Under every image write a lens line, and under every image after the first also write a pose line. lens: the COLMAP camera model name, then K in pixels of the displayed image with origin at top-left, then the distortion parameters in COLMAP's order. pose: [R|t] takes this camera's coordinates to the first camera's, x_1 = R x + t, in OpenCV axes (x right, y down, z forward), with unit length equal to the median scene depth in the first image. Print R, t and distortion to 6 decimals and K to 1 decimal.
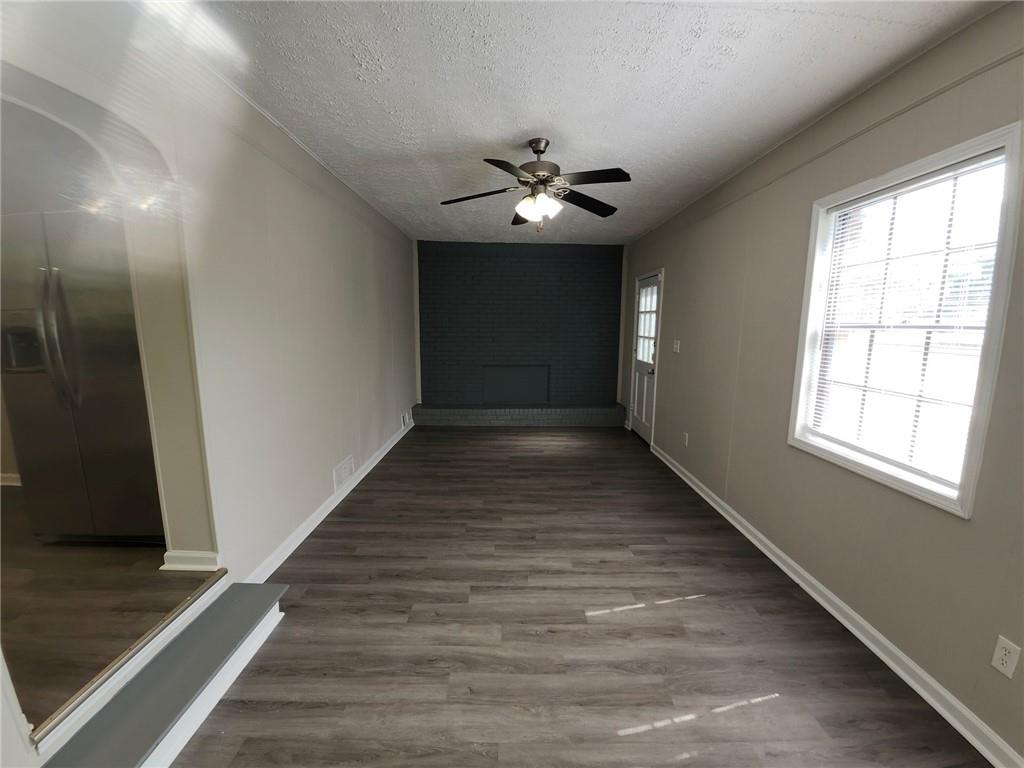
lens RADIAL K [[404.8, 0, 508.3], [0, 404.8, 386.3], [0, 0, 1]] dist [-0.000681, -0.011869]
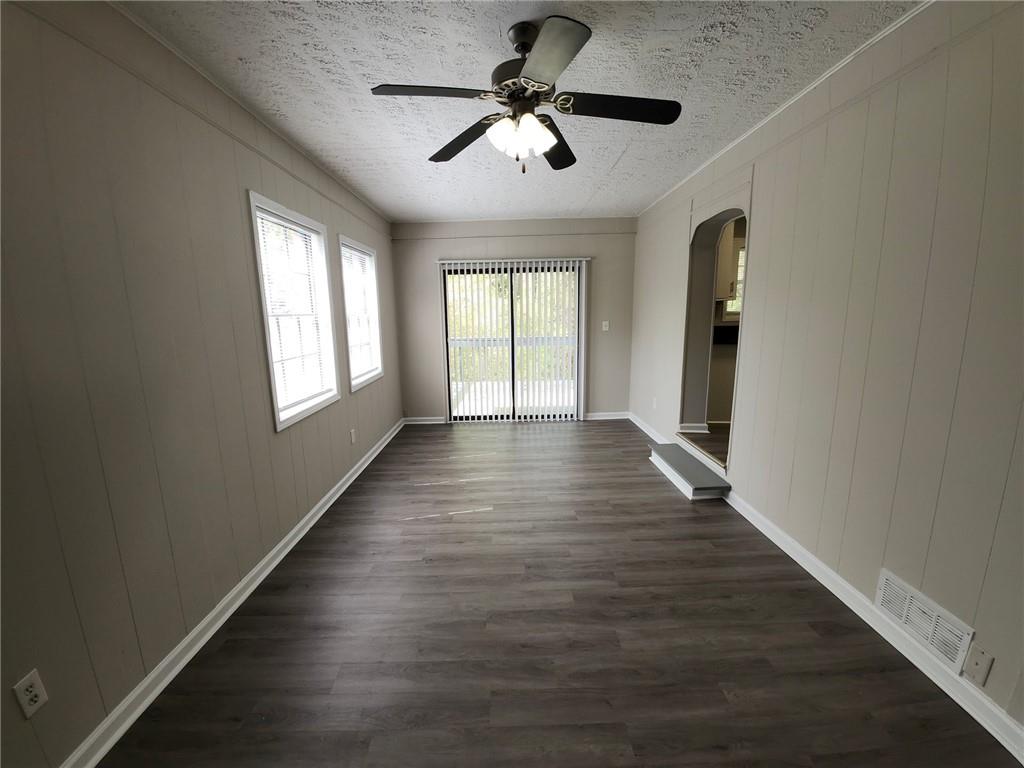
lens RADIAL K [[404.8, 0, 508.3], [0, 404.8, 386.3], [0, 0, 1]] dist [-0.000681, -0.011869]
pose [[-0.999910, 0.011494, -0.006879, 0.123260], [0.008620, 0.945216, 0.326331, -0.301456], [0.010253, 0.326242, -0.945231, 1.978802]]
